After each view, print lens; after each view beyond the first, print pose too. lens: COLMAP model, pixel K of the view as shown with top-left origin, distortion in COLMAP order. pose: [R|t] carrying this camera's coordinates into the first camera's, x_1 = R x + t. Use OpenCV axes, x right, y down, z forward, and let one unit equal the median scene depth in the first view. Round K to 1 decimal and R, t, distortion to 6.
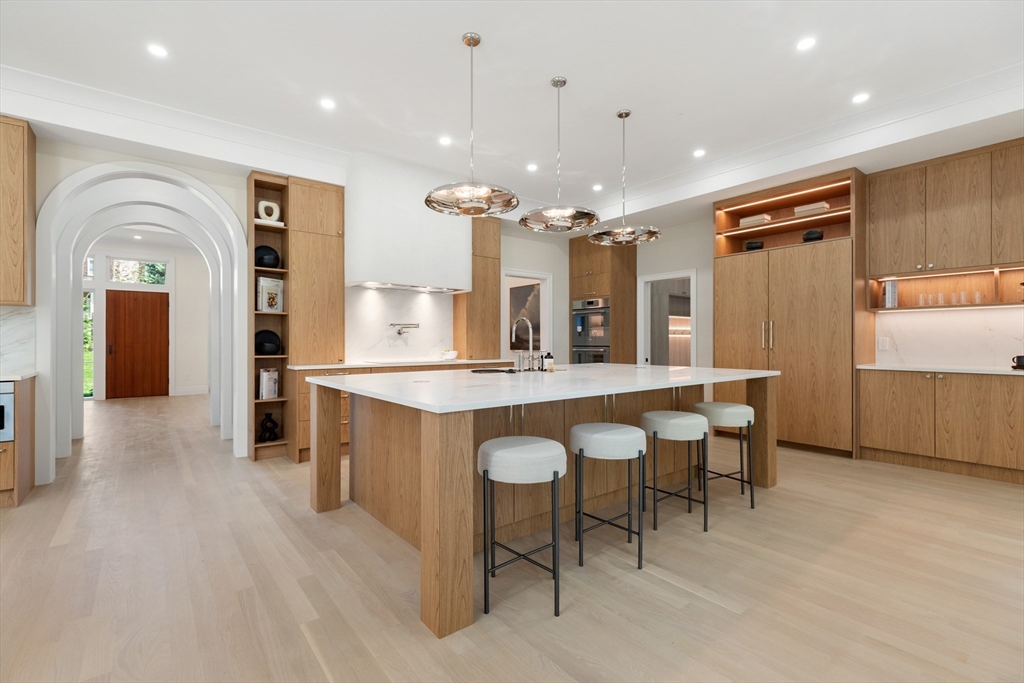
lens RADIAL K [[459.8, 0, 506.7], [0, 459.8, 340.2], [0, 0, 1]] dist [0.003843, 0.000697]
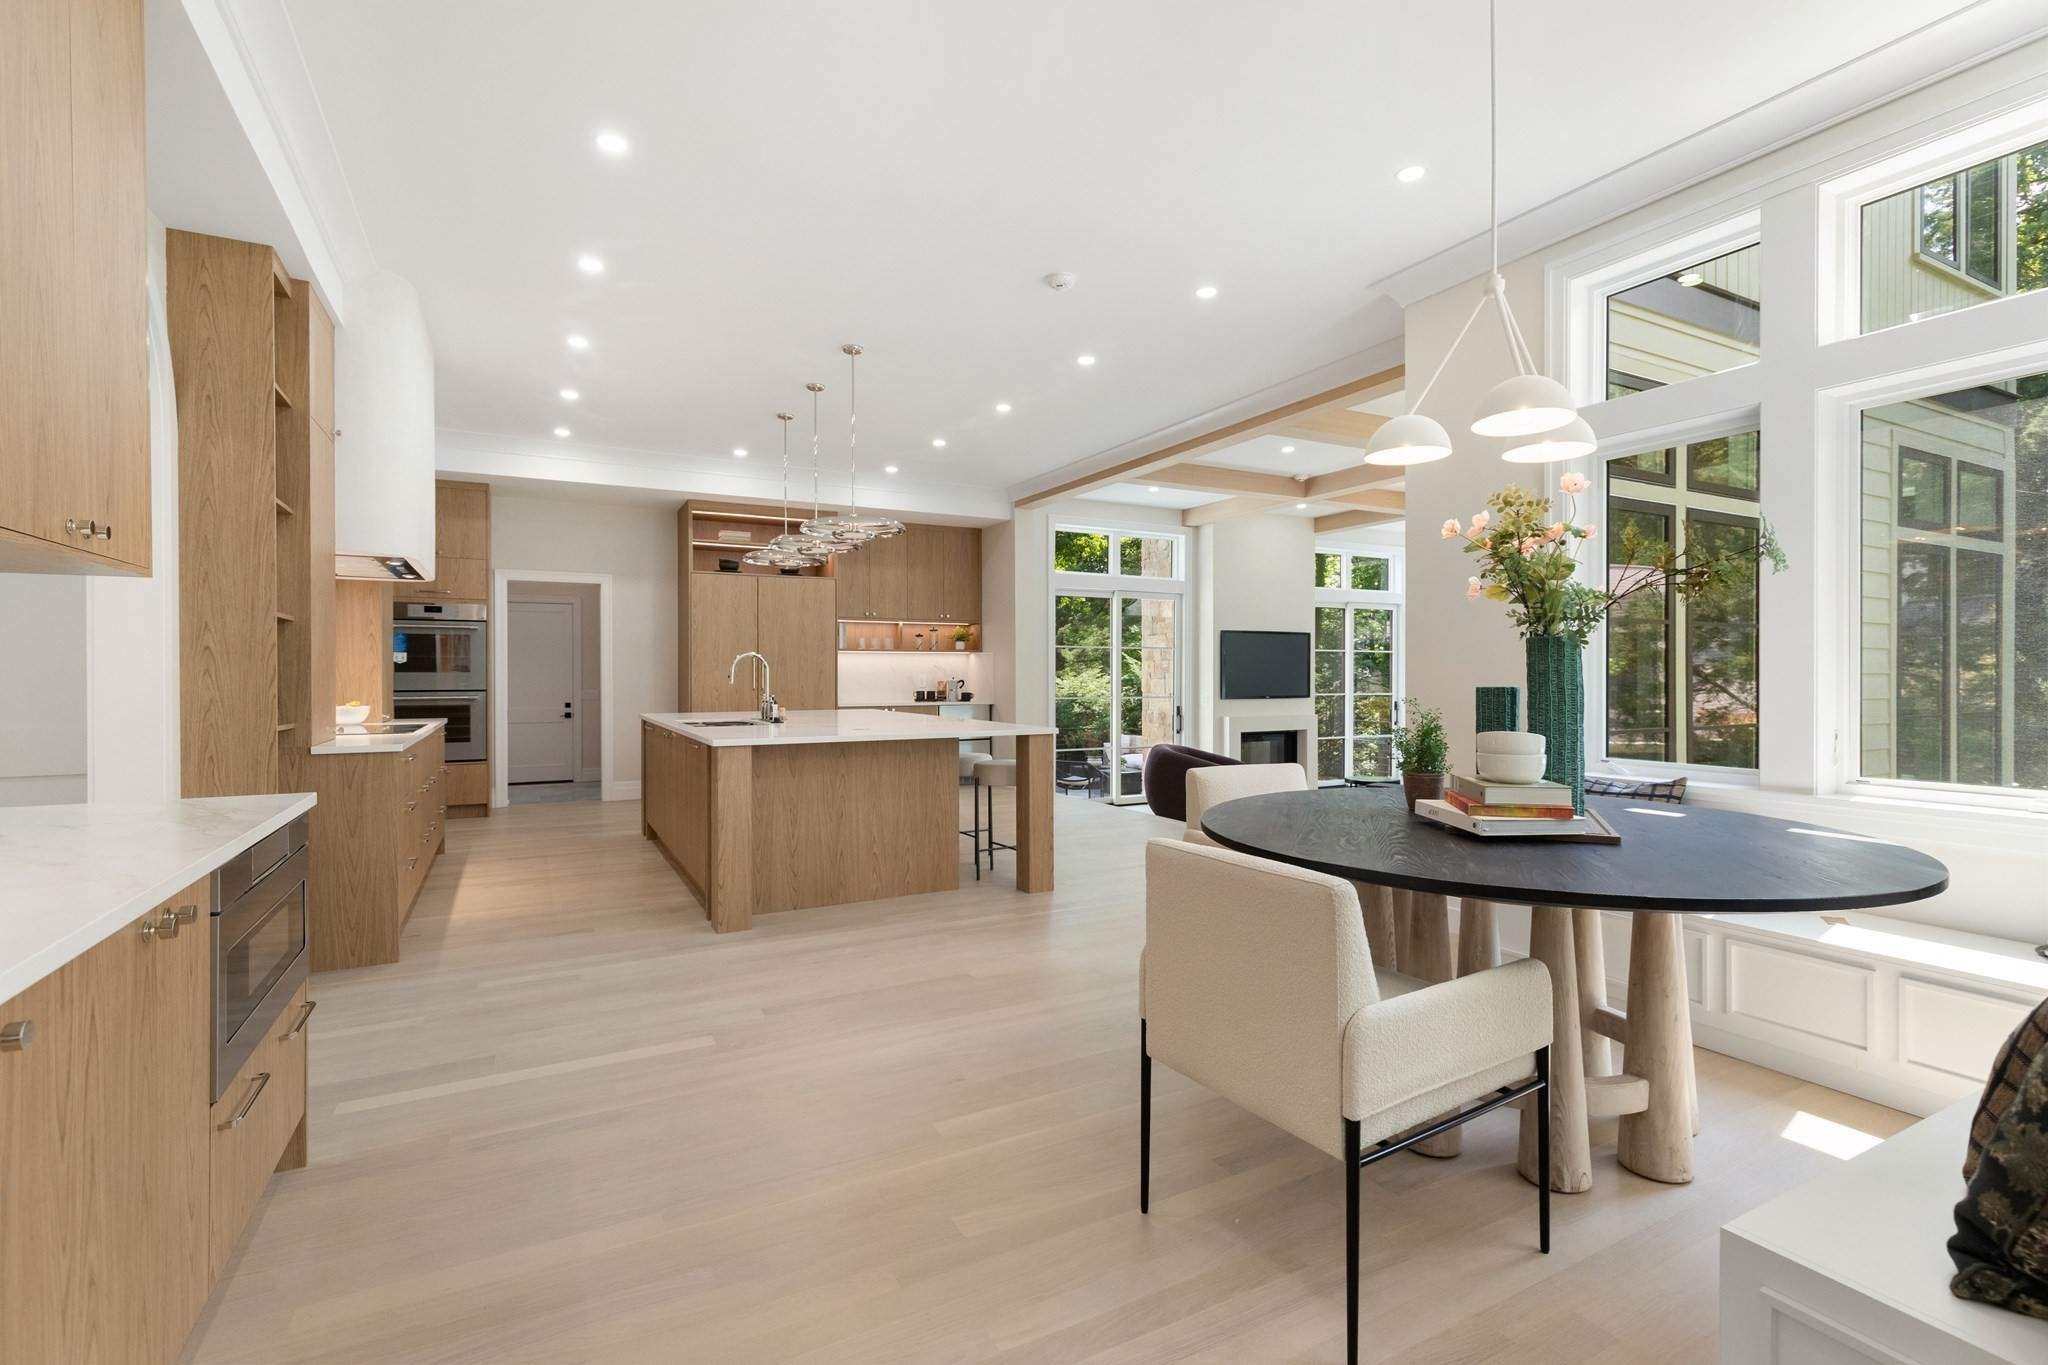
lens RADIAL K [[919.6, 0, 1013.5], [0, 919.6, 679.9], [0, 0, 1]] dist [0.003843, 0.000697]
pose [[0.176713, -0.004796, 0.984251, -1.189499], [-0.000418, 0.999988, 0.004948, -0.009447], [-0.984262, -0.001286, 0.176709, 0.245552]]
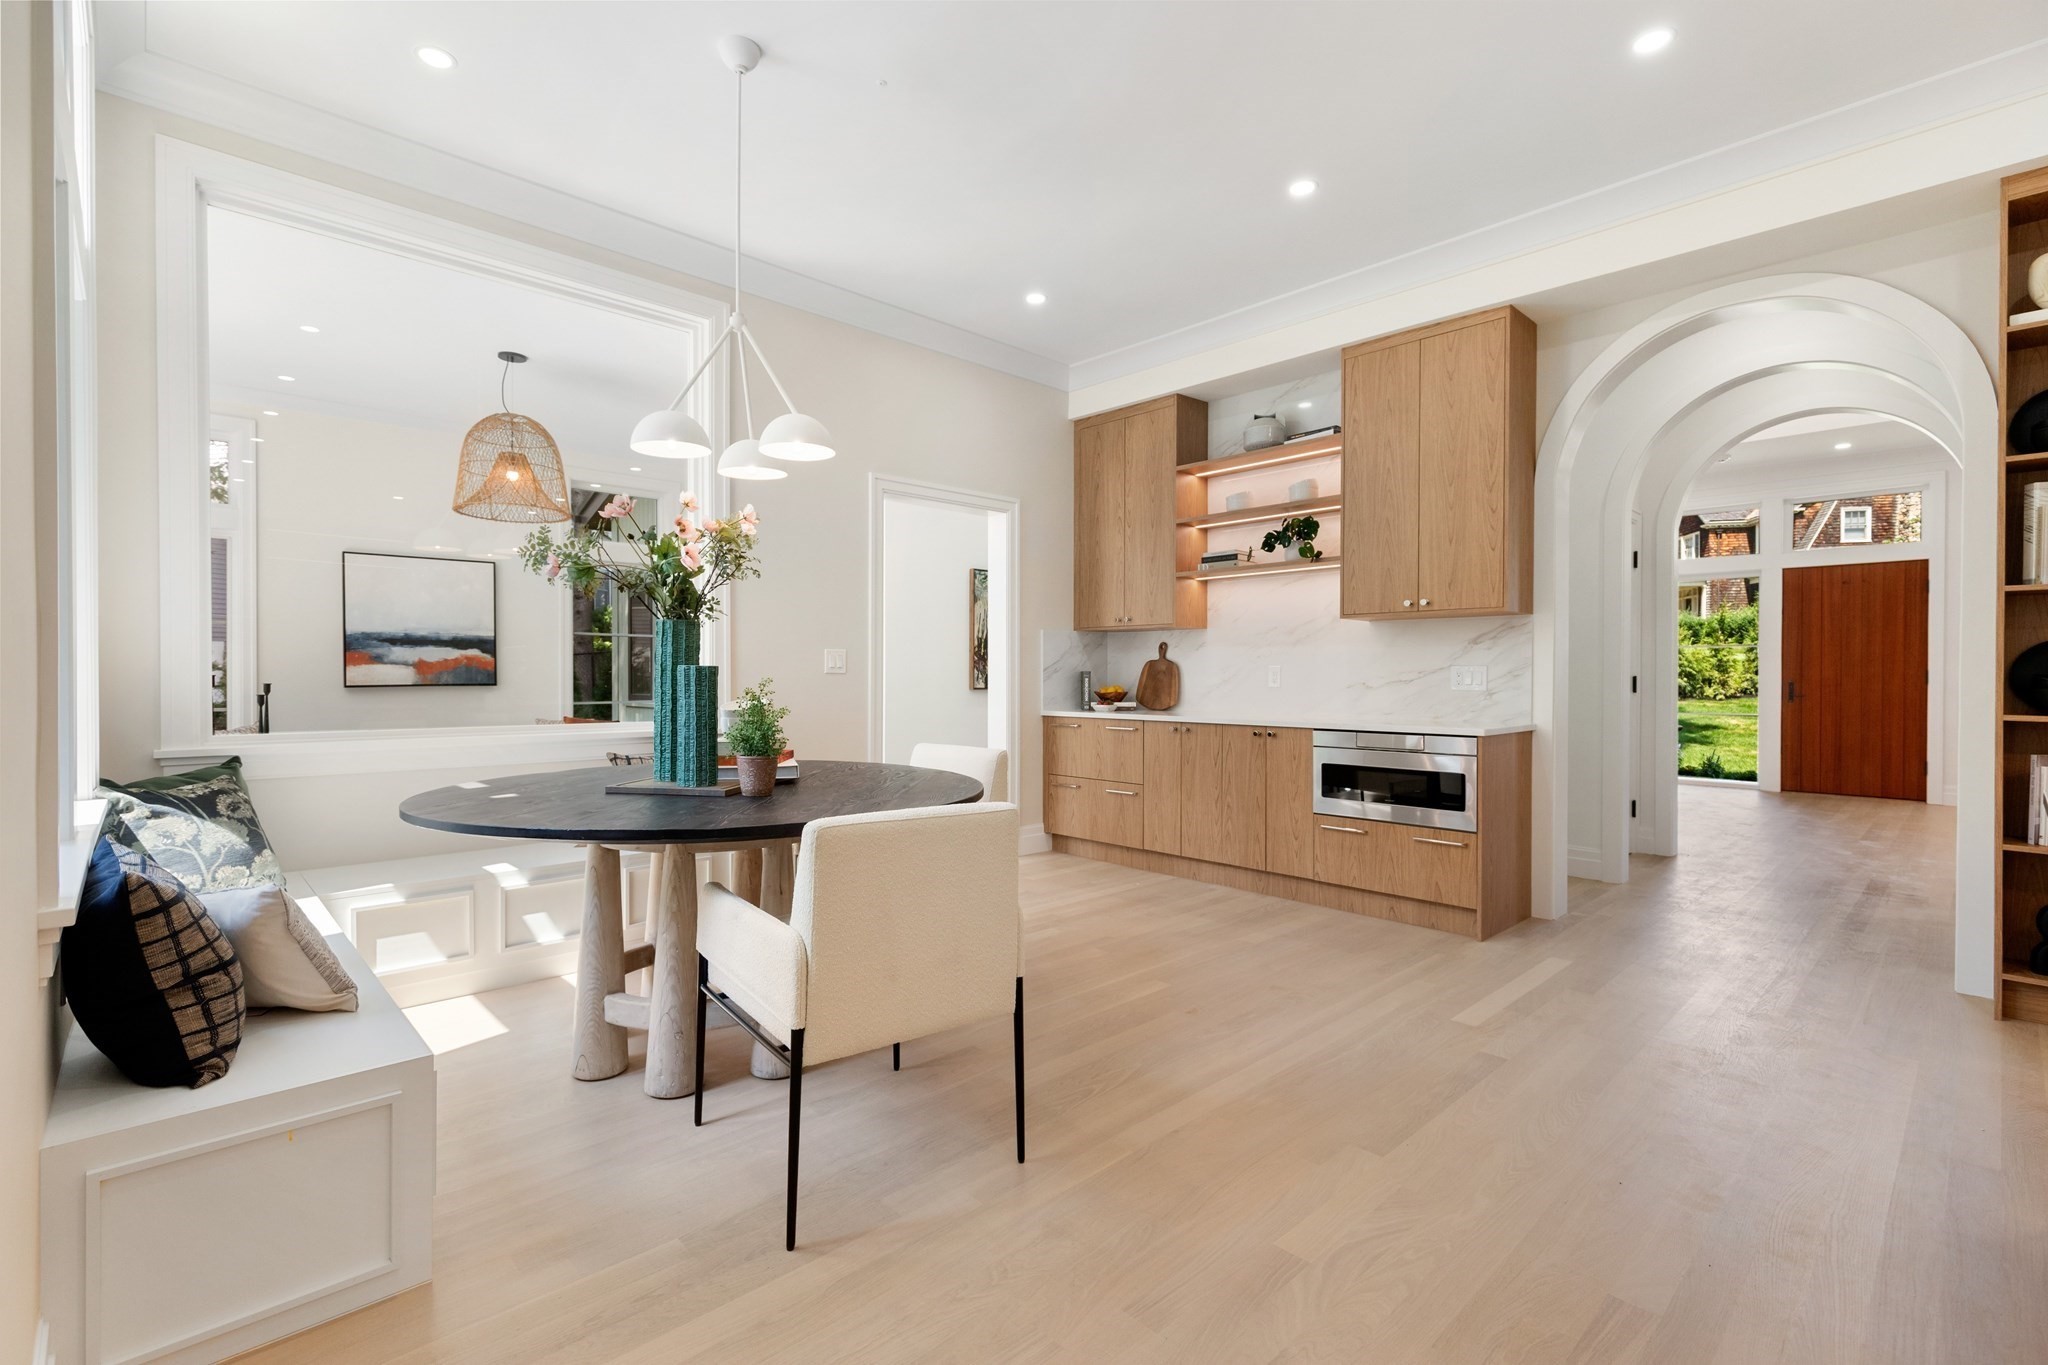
lens RADIAL K [[919.6, 0, 1013.5], [0, 919.6, 679.9], [0, 0, 1]] dist [0.003843, 0.000697]
pose [[0.086051, 0.007476, -0.996263, 0.077180], [0.000394, 0.999972, 0.007538, 0.002047], [0.996291, -0.001041, 0.086046, 0.196520]]
